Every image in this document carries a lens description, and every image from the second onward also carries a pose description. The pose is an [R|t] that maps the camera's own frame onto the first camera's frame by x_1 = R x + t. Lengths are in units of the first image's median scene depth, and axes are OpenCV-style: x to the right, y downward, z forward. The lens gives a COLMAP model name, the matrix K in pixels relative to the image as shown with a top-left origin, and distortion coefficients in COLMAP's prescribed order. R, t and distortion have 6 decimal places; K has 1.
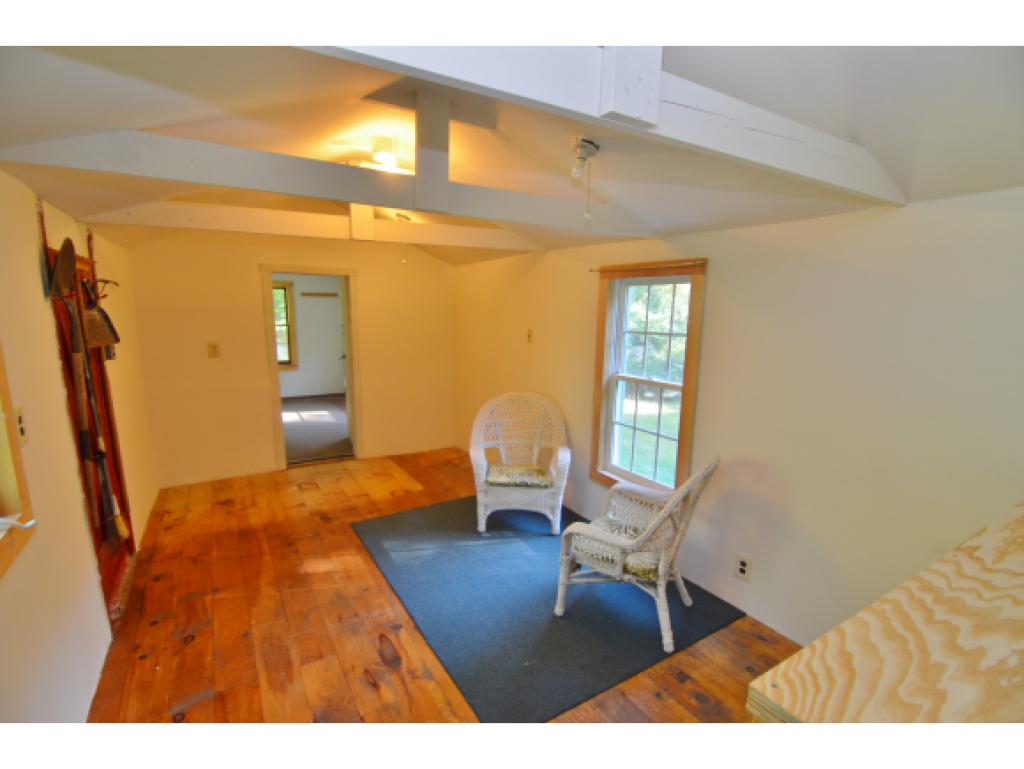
lens RADIAL K [[499.5, 0, 509.1], [0, 499.5, 387.7], [0, 0, 1]] dist [-0.031297, -0.000946]
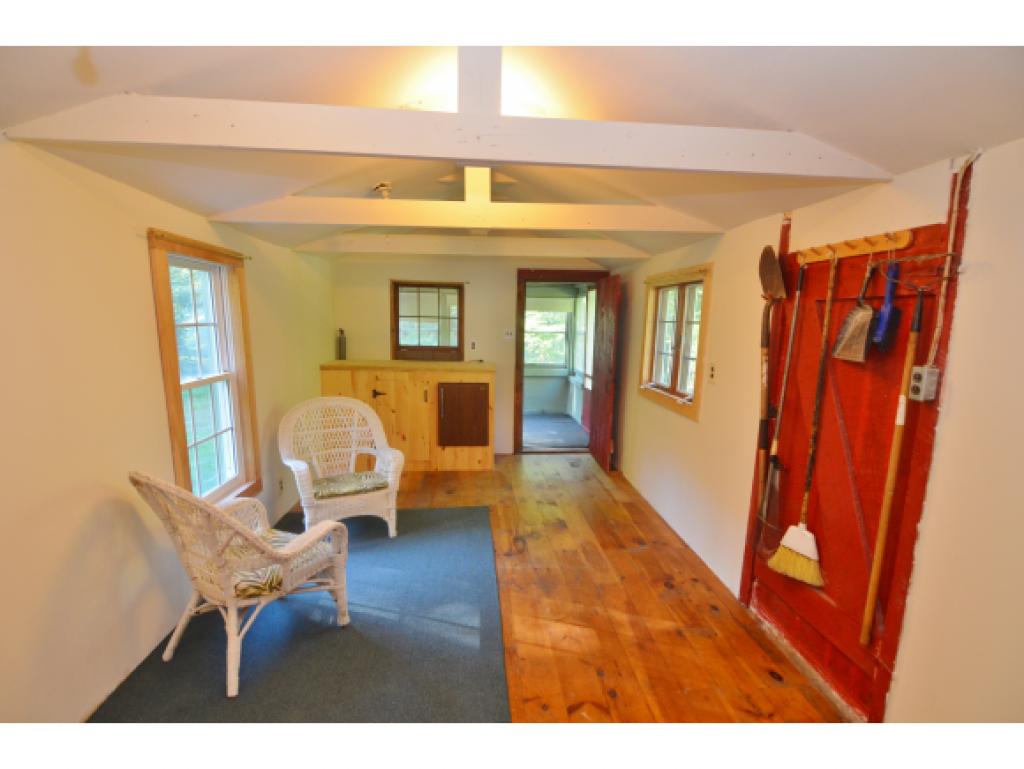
lens RADIAL K [[499.5, 0, 511.7], [0, 499.5, 382.1], [0, 0, 1]] dist [-0.031297, -0.000946]
pose [[-0.898238, -0.088785, 0.430449, -0.668744], [0.035528, 0.961511, 0.272461, -0.263870], [-0.438072, 0.260027, -0.860511, 1.770384]]
